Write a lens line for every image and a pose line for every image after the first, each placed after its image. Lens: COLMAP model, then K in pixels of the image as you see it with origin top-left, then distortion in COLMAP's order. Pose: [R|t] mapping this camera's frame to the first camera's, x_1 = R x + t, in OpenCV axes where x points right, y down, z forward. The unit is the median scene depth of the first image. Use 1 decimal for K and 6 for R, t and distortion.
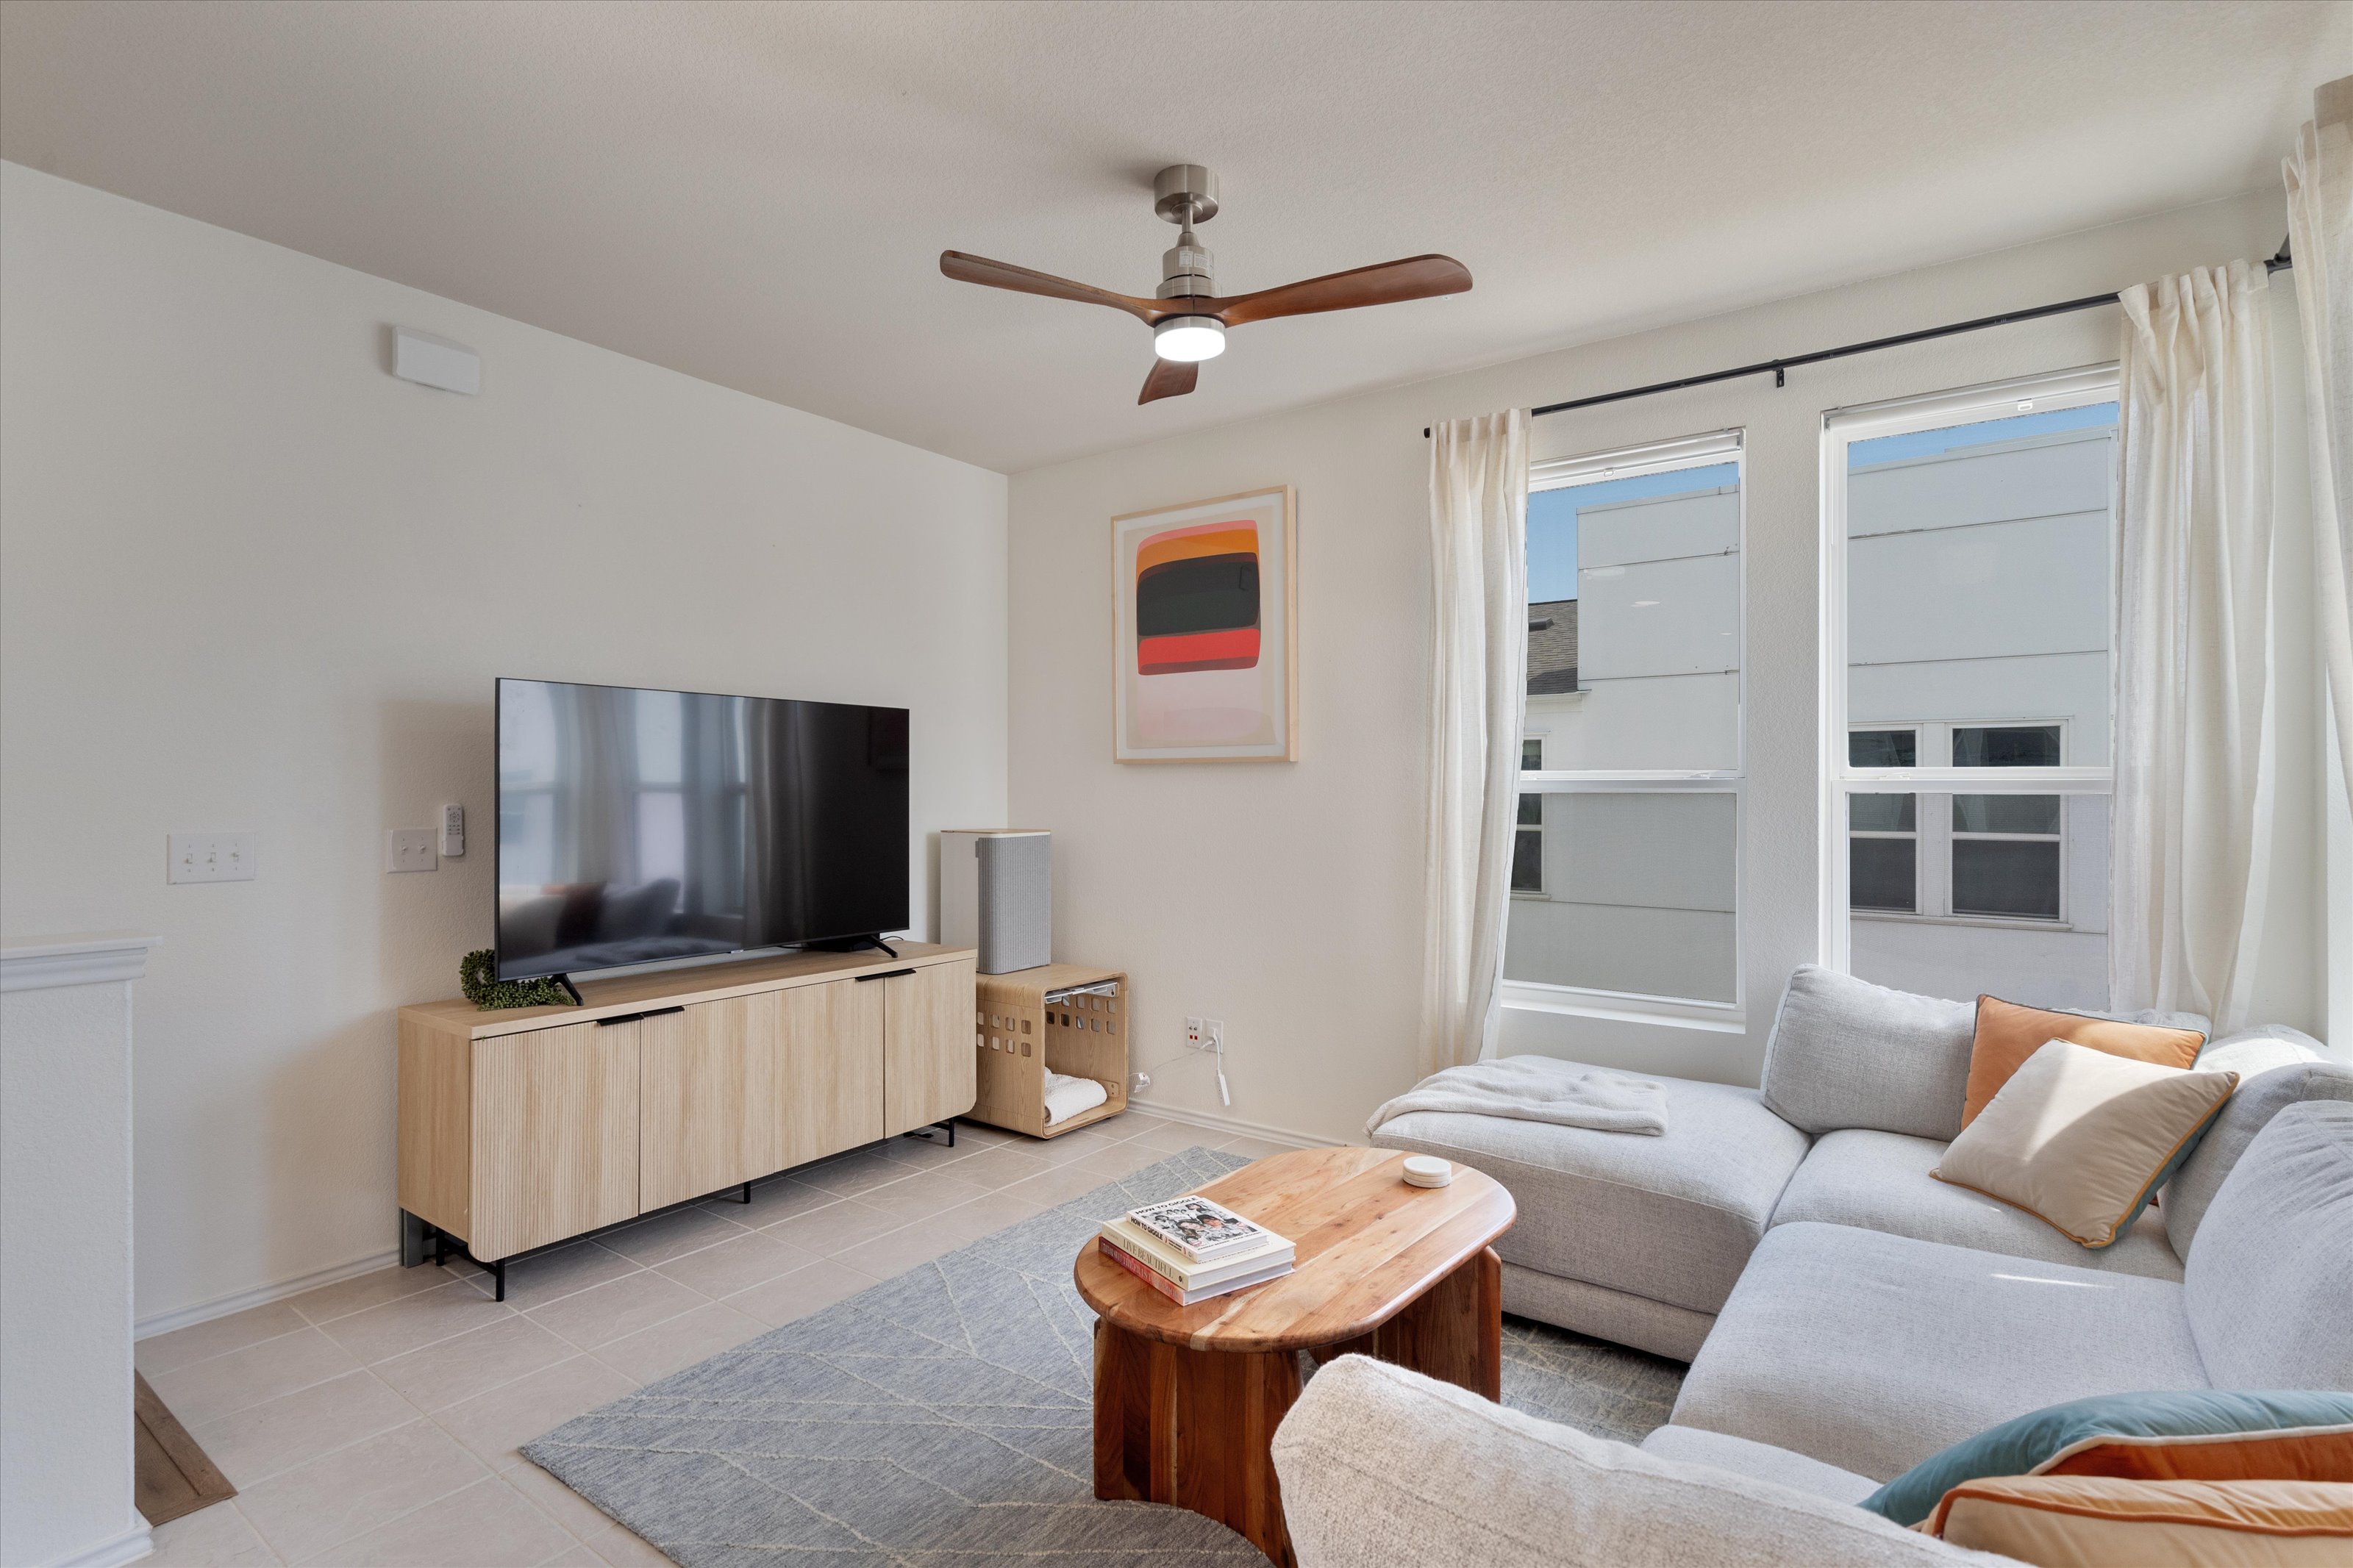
lens RADIAL K [[1134.3, 0, 1182.3], [0, 1134.3, 821.6], [0, 0, 1]] dist [0.006115, -0.000543]
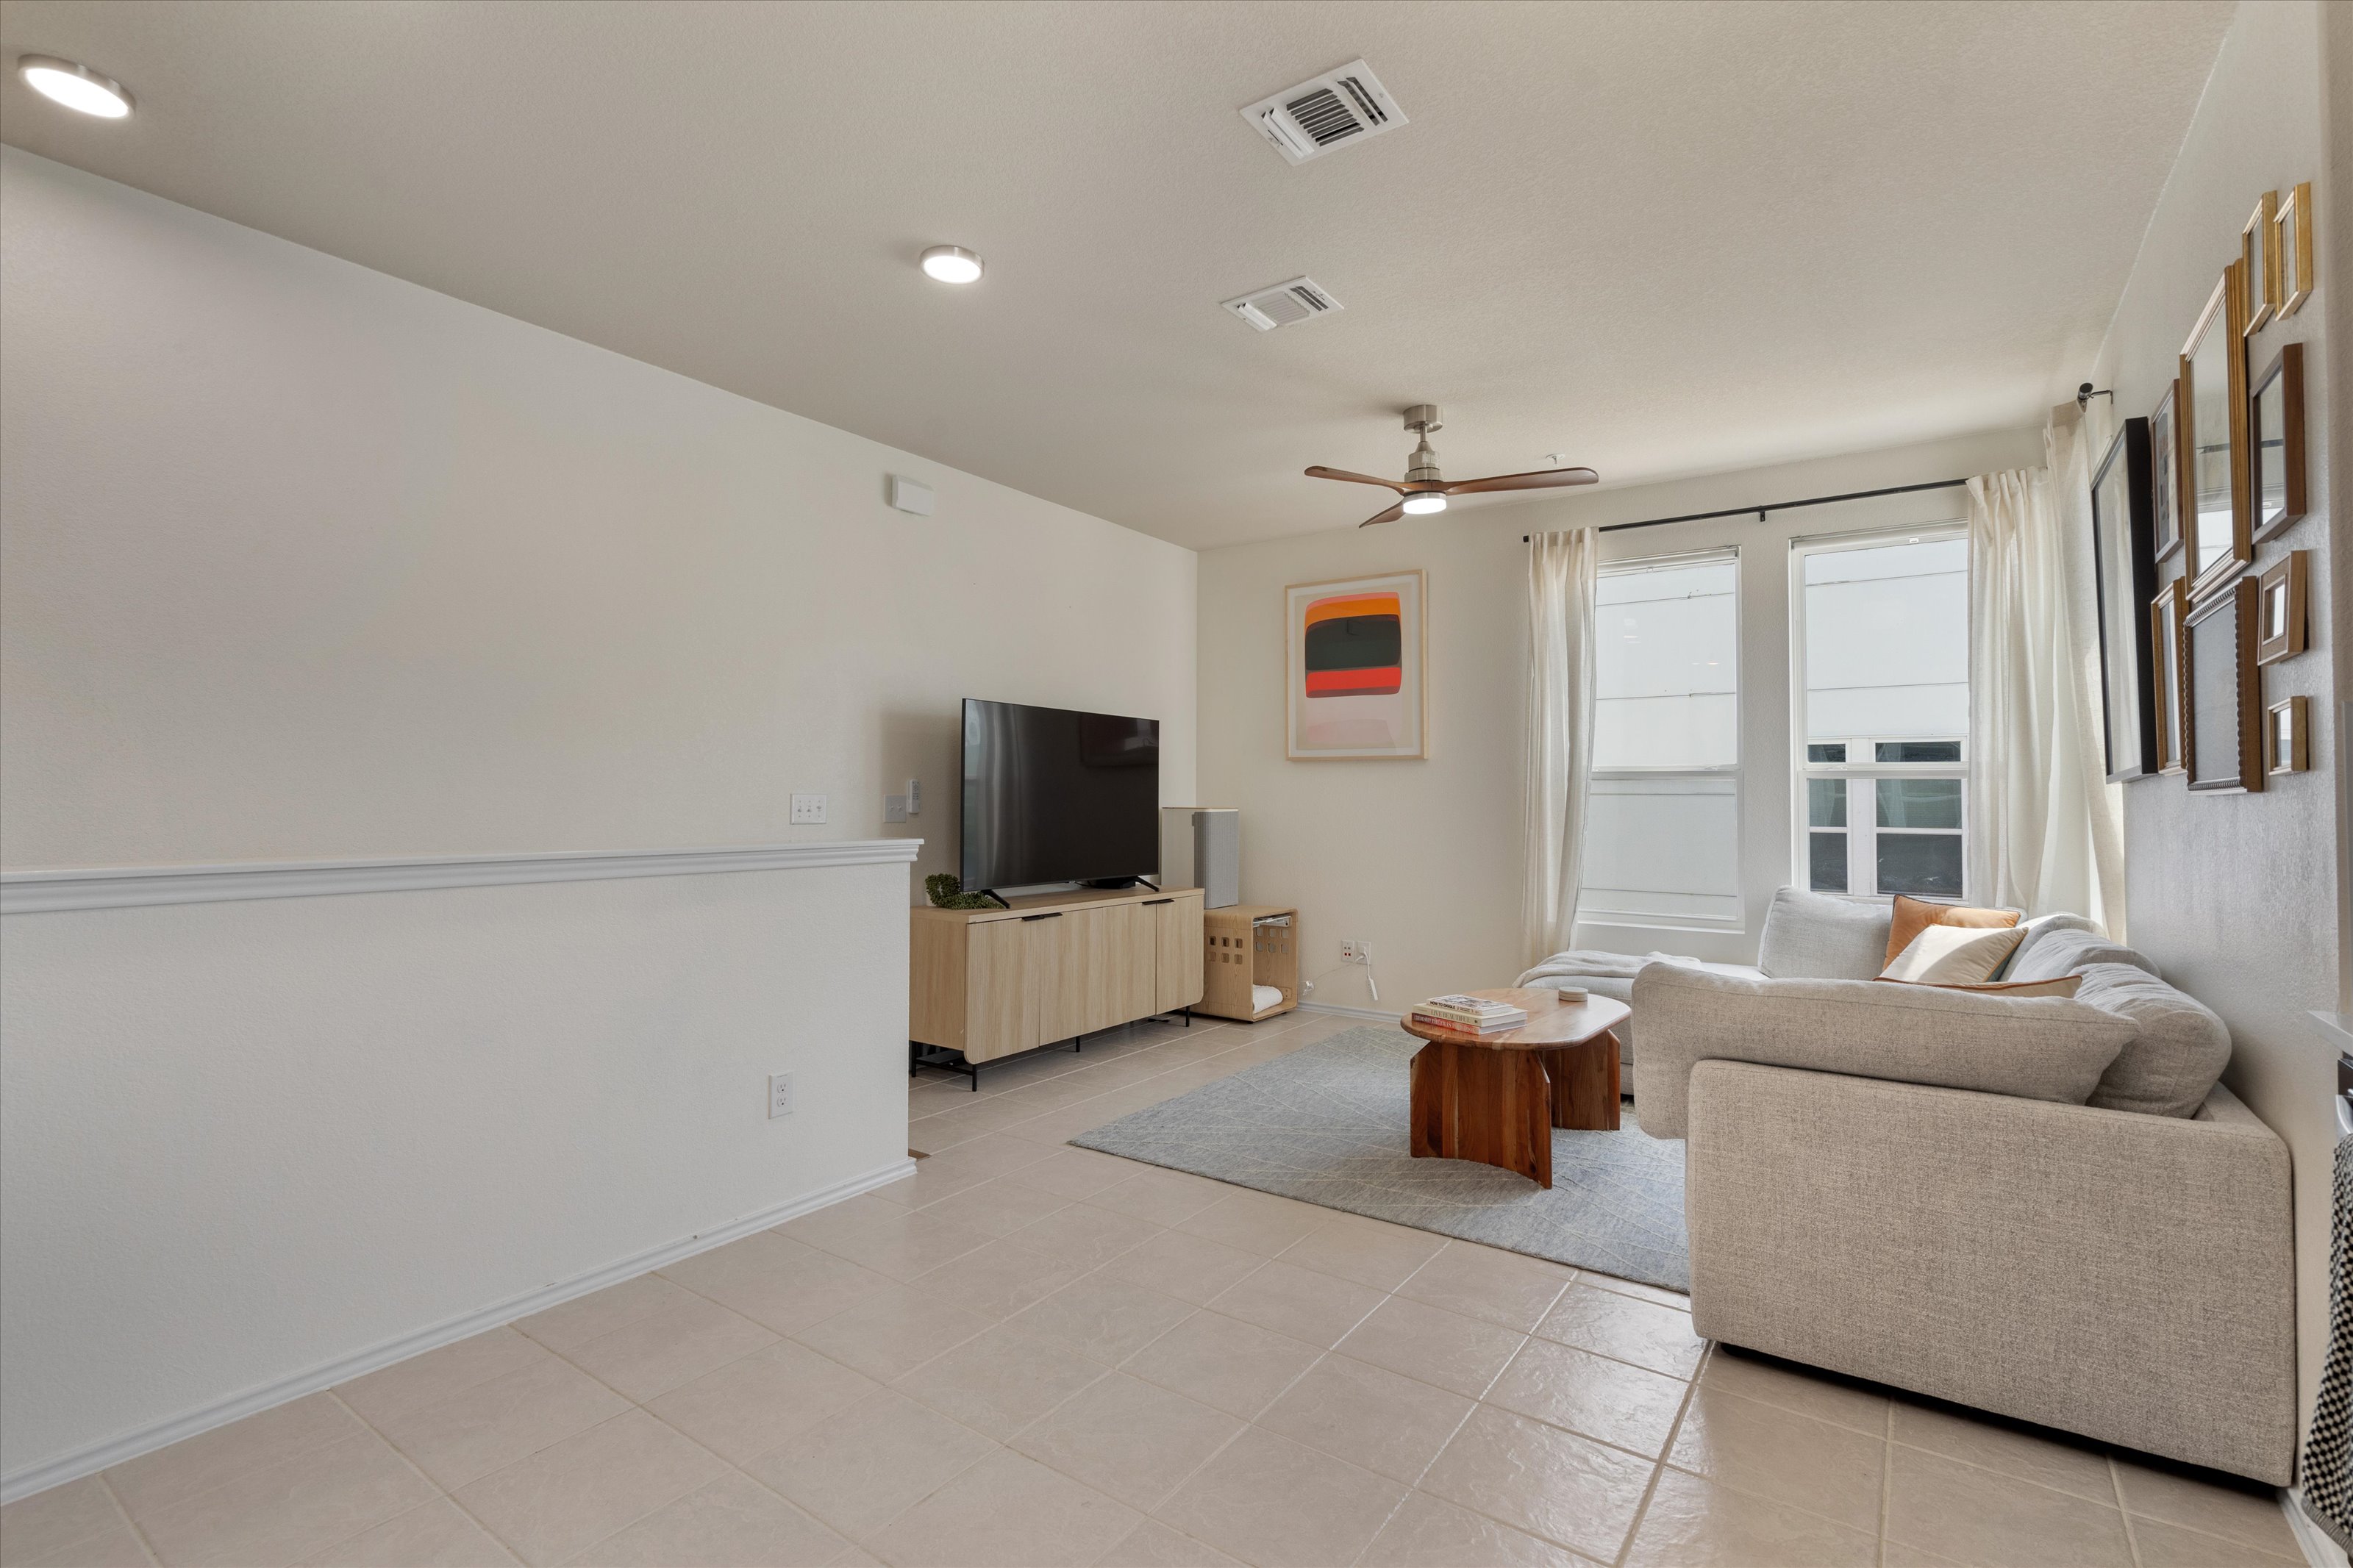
lens RADIAL K [[1077.7, 0, 1183.7], [0, 1077.7, 793.9], [0, 0, 1]] dist [0.002223, 0.000934]
pose [[0.999697, 0.006674, 0.023699, -0.304094], [-0.005911, 0.999466, -0.032127, 0.047200], [-0.023901, 0.031977, 0.999203, -0.455228]]
